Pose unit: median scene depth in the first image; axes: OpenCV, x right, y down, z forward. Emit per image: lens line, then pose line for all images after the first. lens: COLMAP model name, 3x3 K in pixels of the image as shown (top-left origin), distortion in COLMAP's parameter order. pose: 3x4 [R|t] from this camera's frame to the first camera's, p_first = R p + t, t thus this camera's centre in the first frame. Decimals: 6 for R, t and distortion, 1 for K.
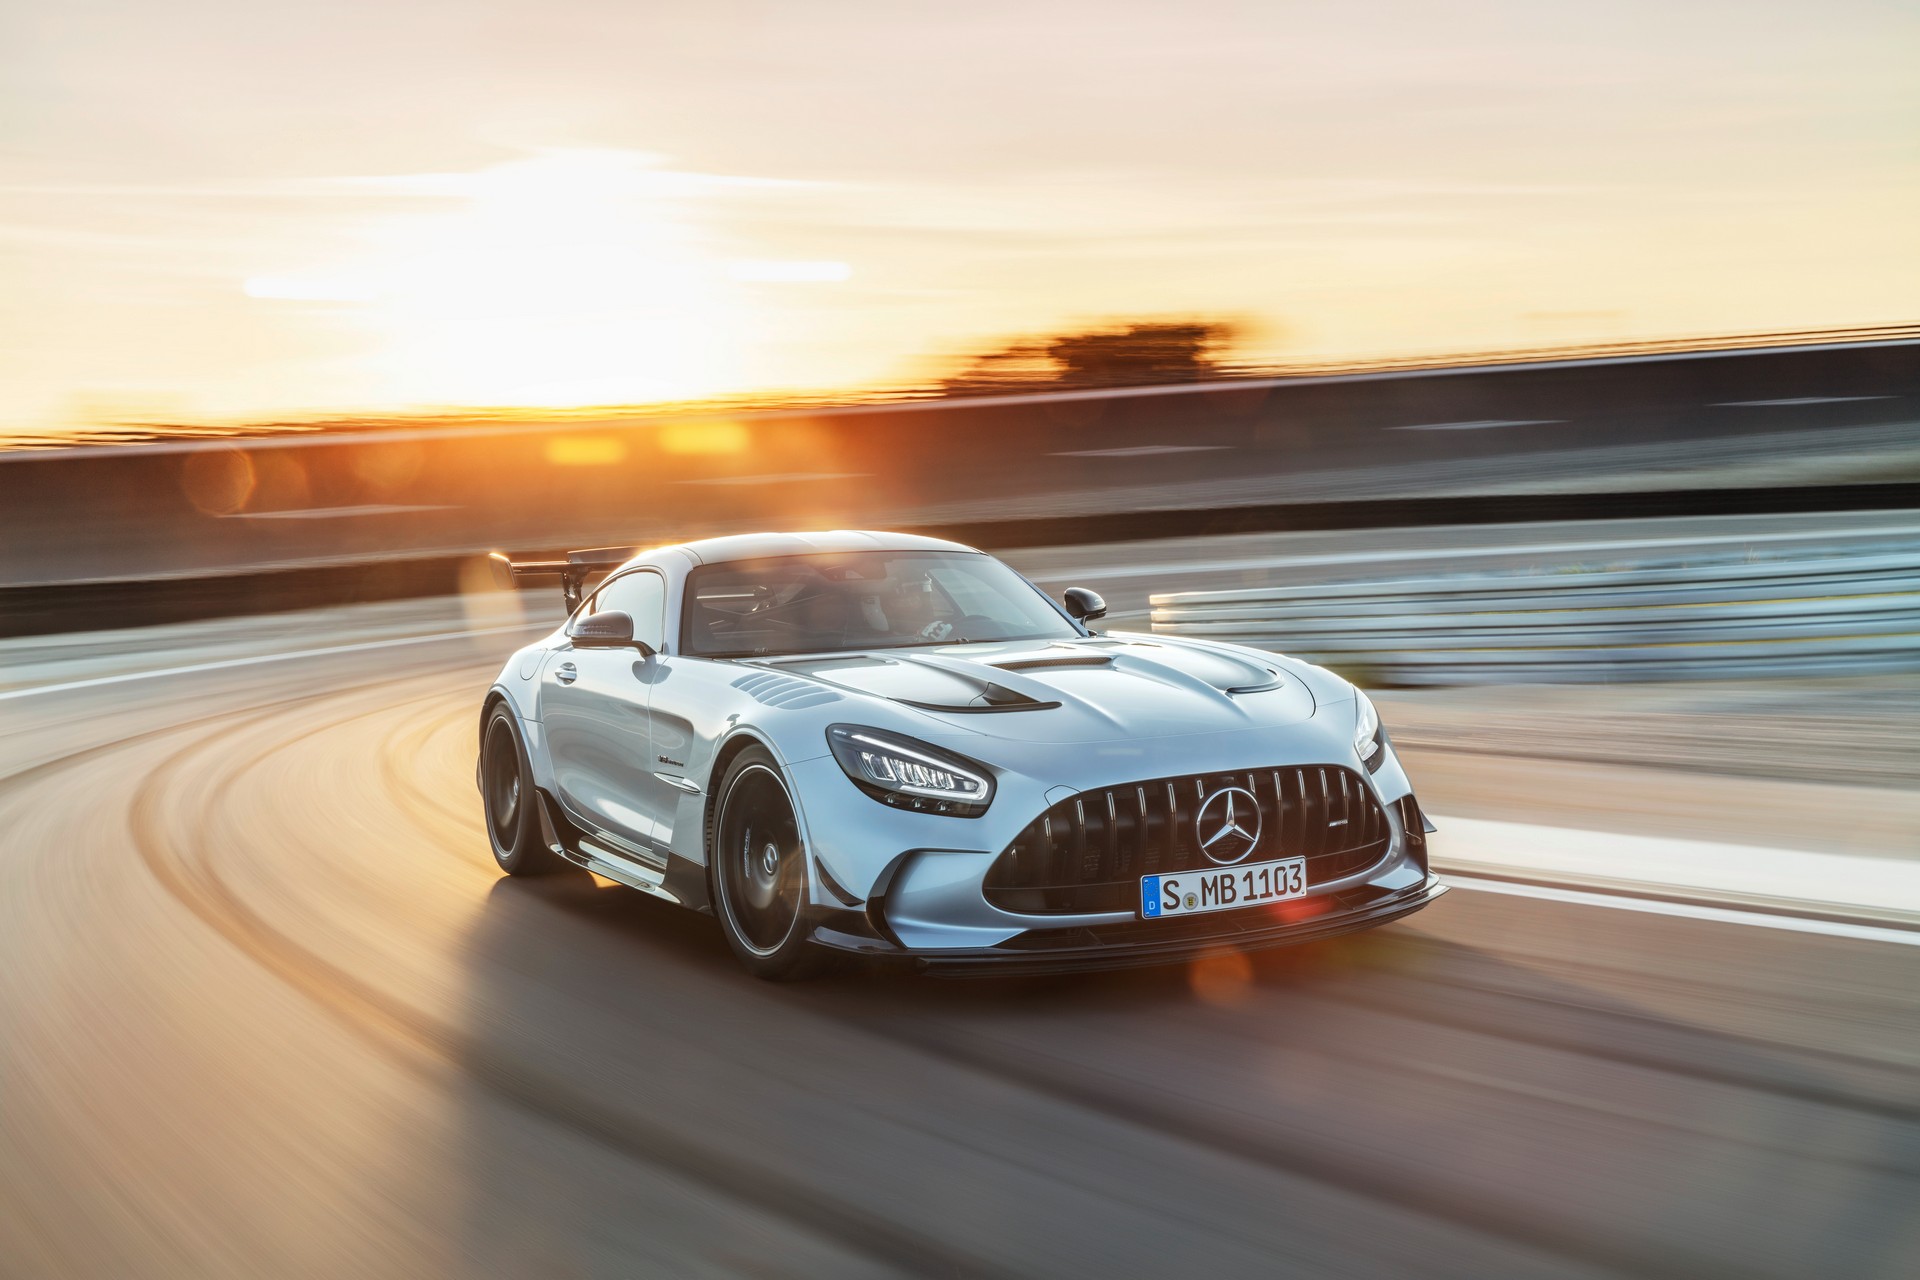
lens RADIAL K [[2112.5, 0, 960.0], [0, 2112.5, 640.0], [0, 0, 1]] dist [-0.000351, 0.001069]
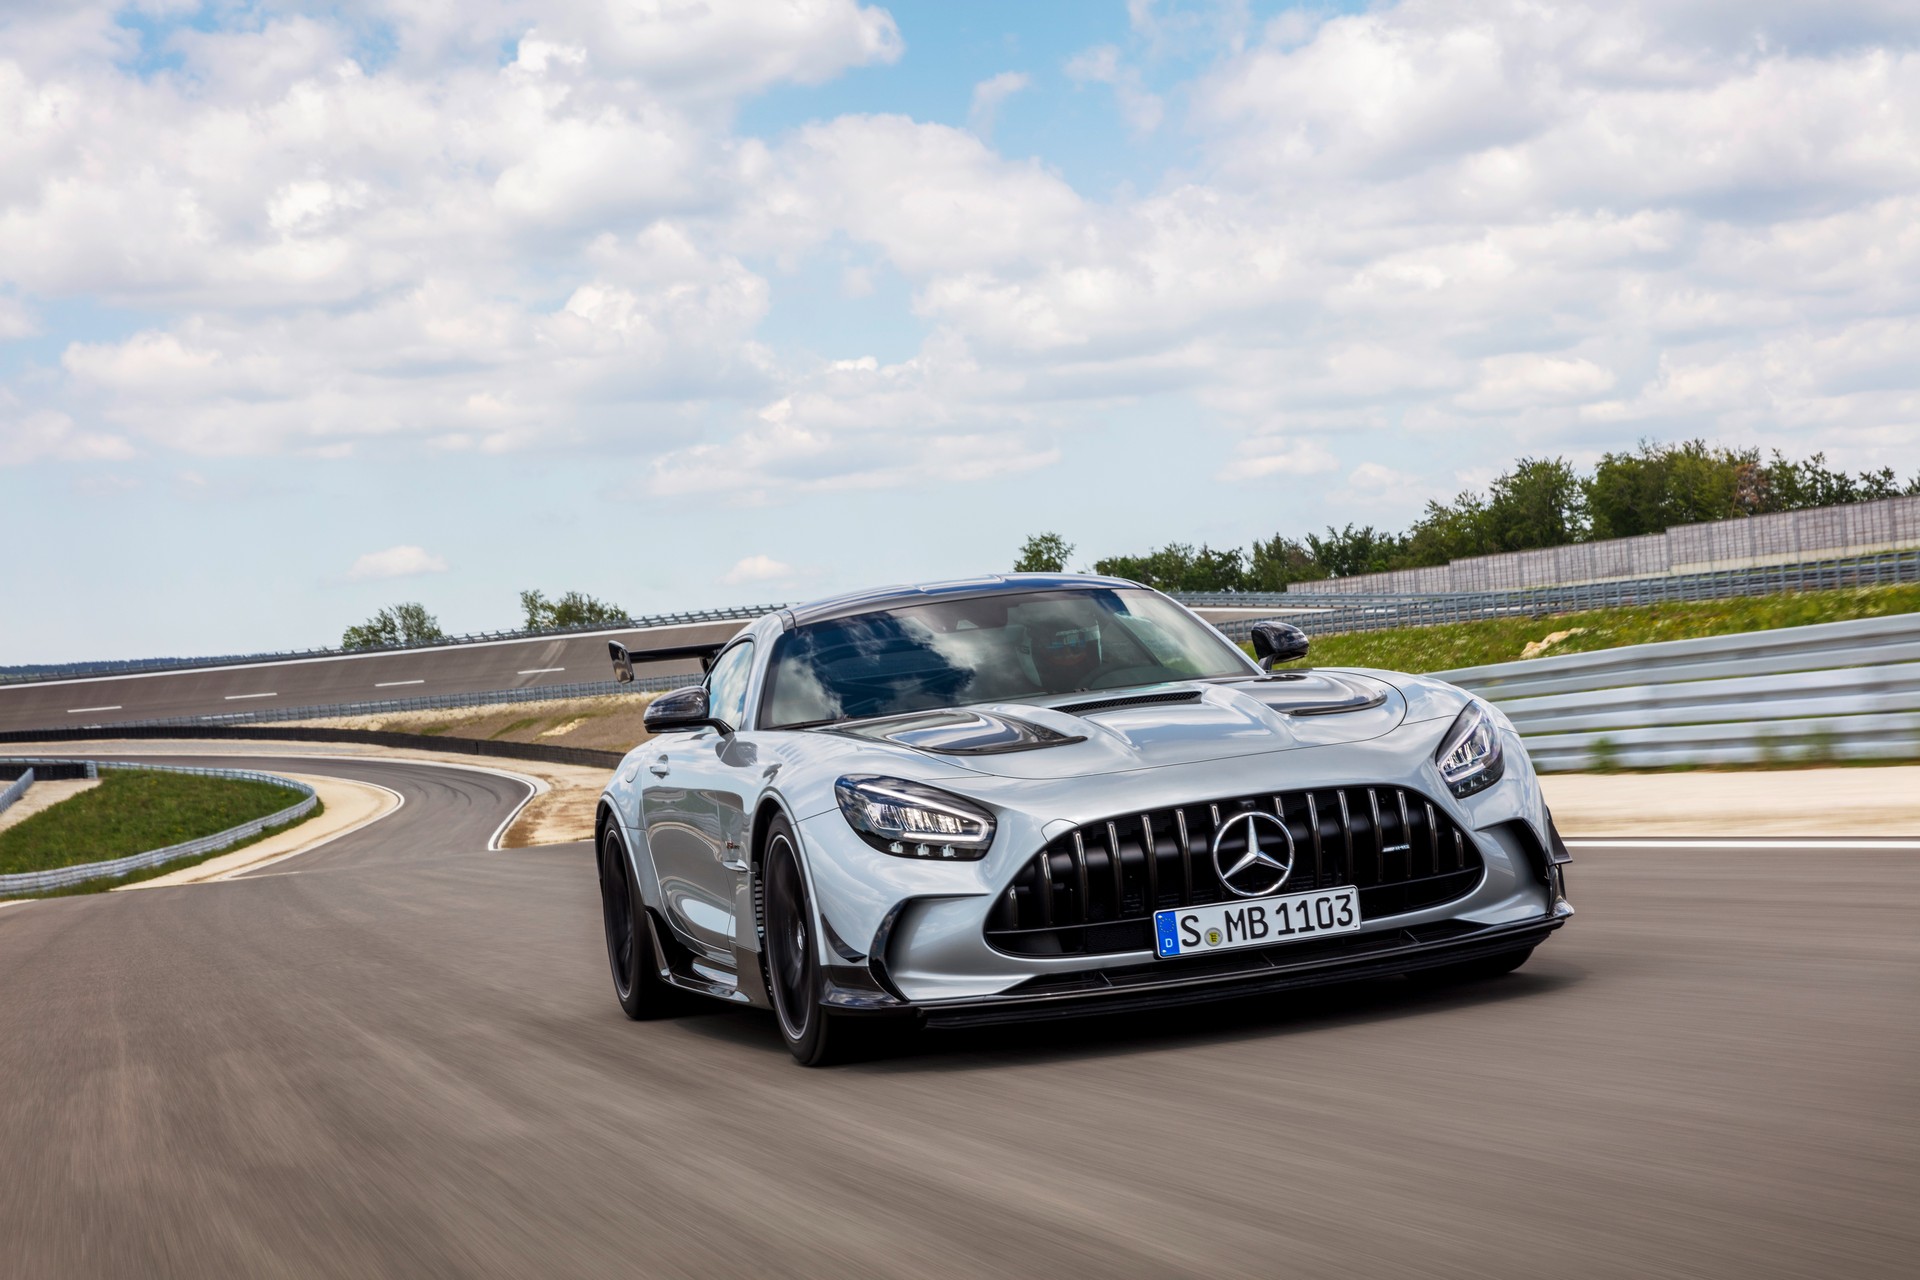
lens RADIAL K [[3684.4, 0, 960.0], [0, 3684.4, 640.0], [0, 0, 1]] dist [0.012513, 0.020332]
pose [[0.973208, -0.077233, -0.216568, 0.357459], [0.067062, 0.996290, -0.053941, 0.072964], [0.219931, 0.037972, 0.974776, -0.597174]]
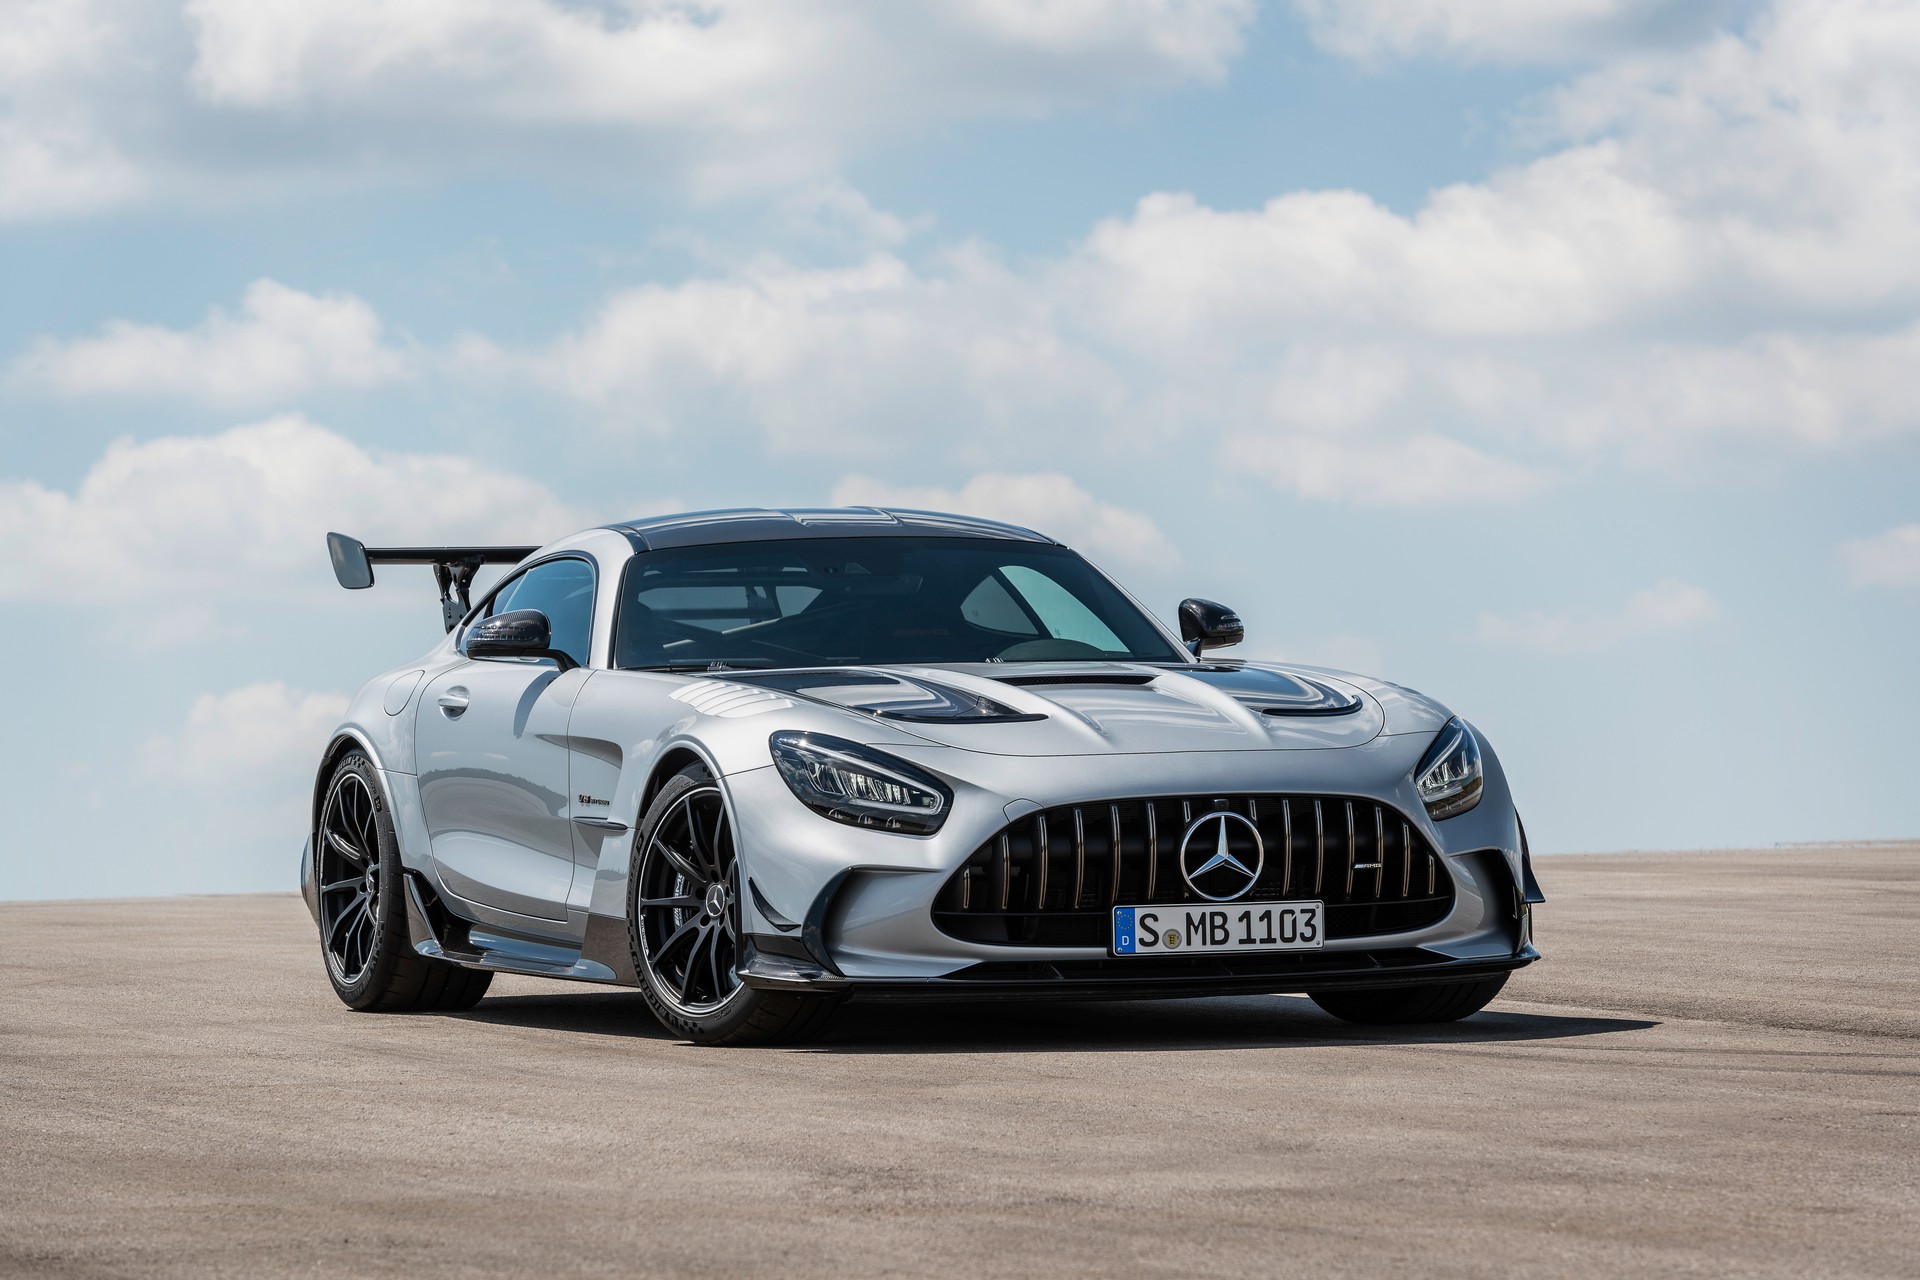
lens RADIAL K [[8604.7, 0, 960.0], [0, 8604.7, 640.0], [0, 0, 1]] dist [0.079469, -0.356509]
pose [[0.993744, 0.025071, -0.108829, 0.404273], [-0.028891, 0.999016, -0.033663, 0.121377], [0.107877, 0.036597, 0.993490, -2.546836]]
